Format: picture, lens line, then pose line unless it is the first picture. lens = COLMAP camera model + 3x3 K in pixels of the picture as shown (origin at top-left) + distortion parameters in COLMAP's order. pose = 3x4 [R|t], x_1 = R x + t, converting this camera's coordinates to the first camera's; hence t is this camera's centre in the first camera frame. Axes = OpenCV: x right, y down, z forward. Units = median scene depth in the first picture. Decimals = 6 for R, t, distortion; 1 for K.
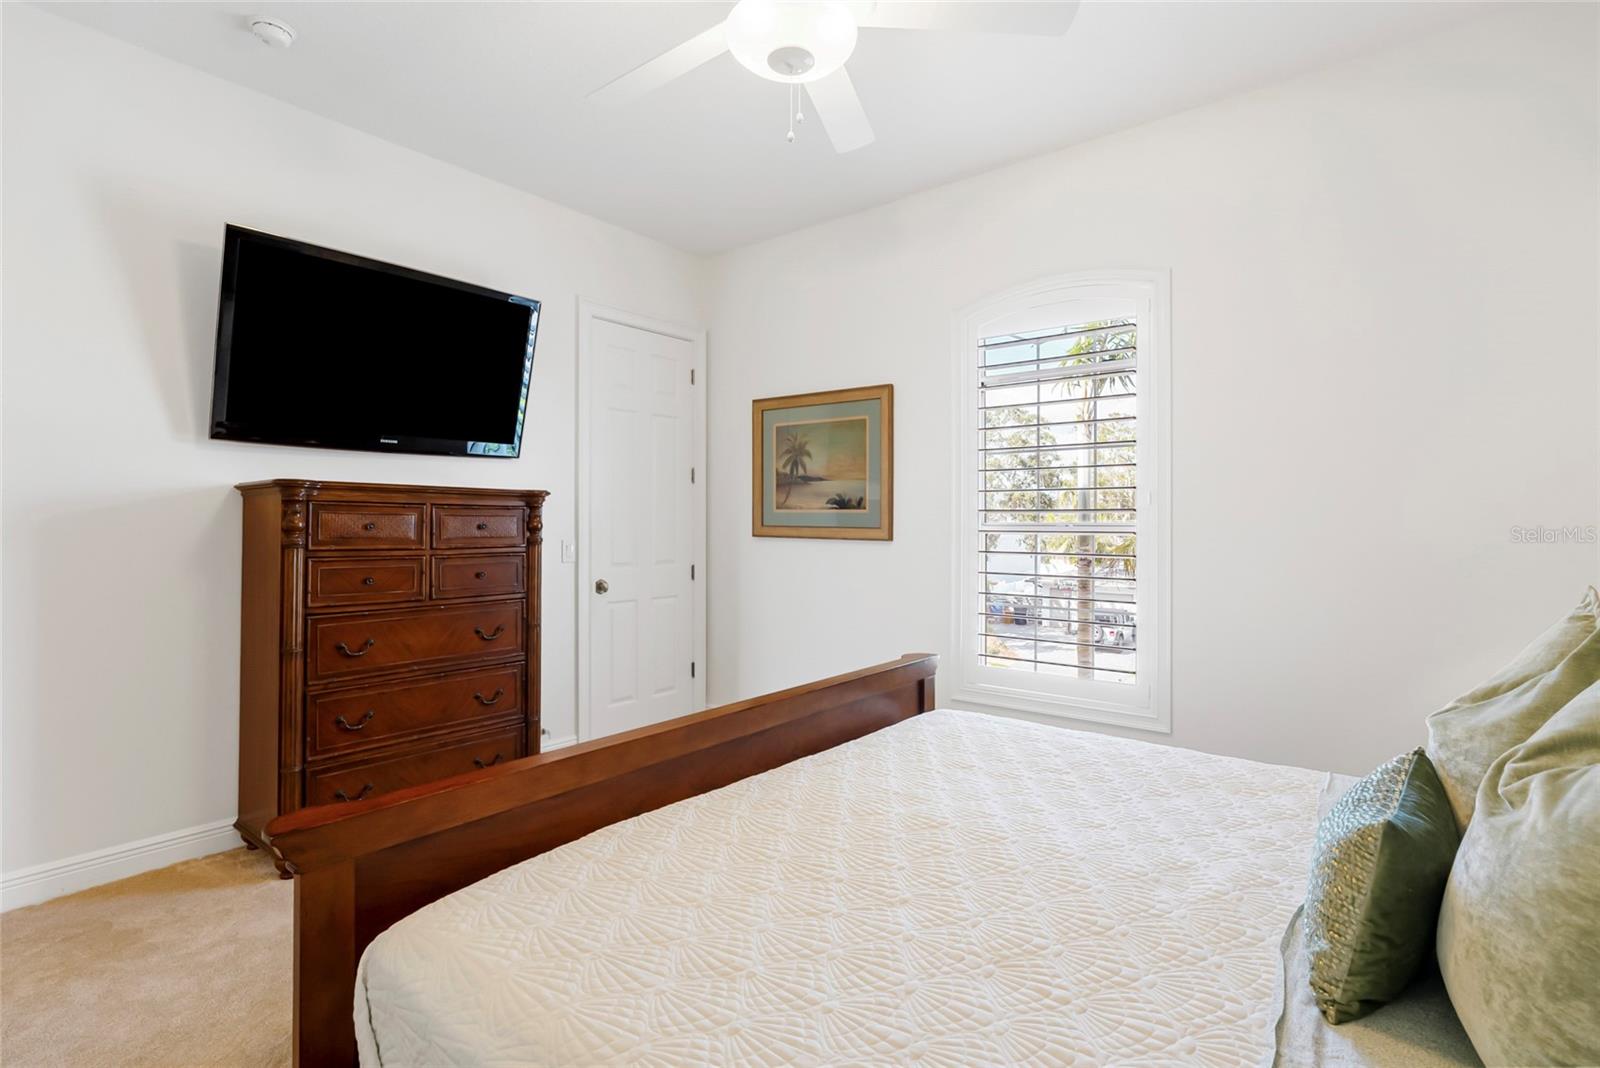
lens RADIAL K [[764.8, 0, 796.8], [0, 764.8, 522.8], [0, 0, 1]] dist [-0.001445, 0.000248]
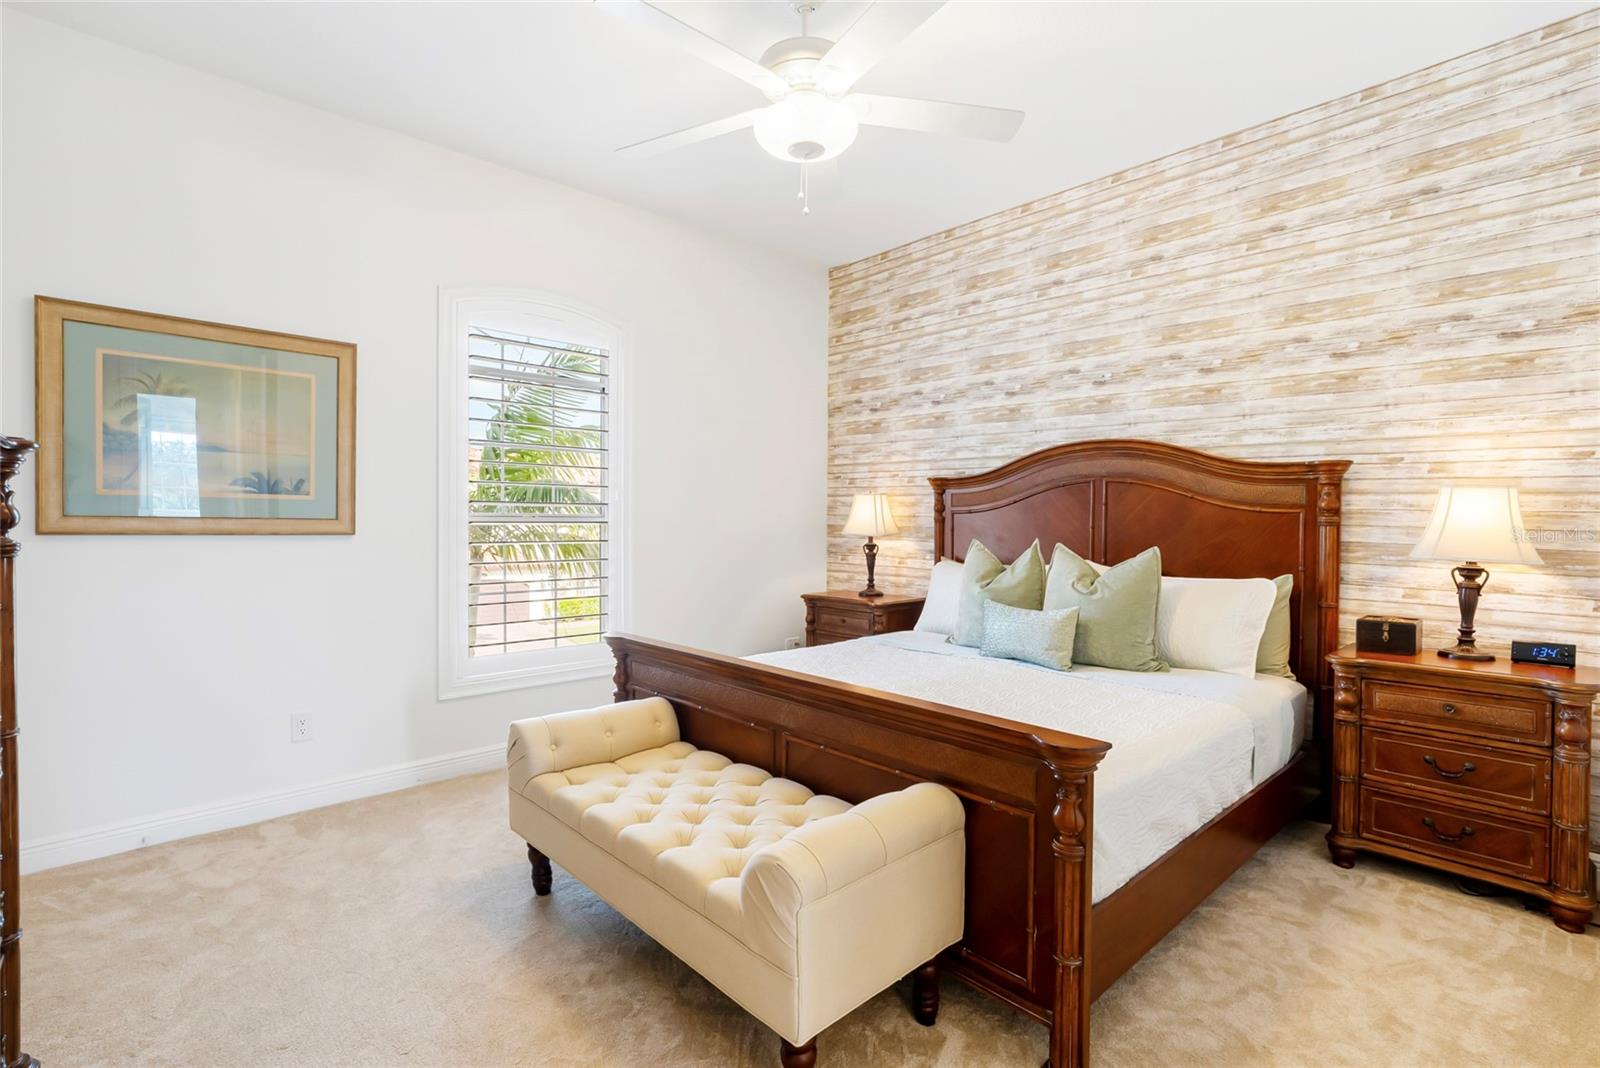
lens RADIAL K [[764.8, 0, 796.8], [0, 764.8, 522.8], [0, 0, 1]] dist [-0.001445, 0.000248]
pose [[0.144049, -0.008690, 0.989532, -0.609866], [-0.007423, 0.999924, 0.009862, -0.000291], [-0.989543, -0.008766, 0.143973, 0.397535]]
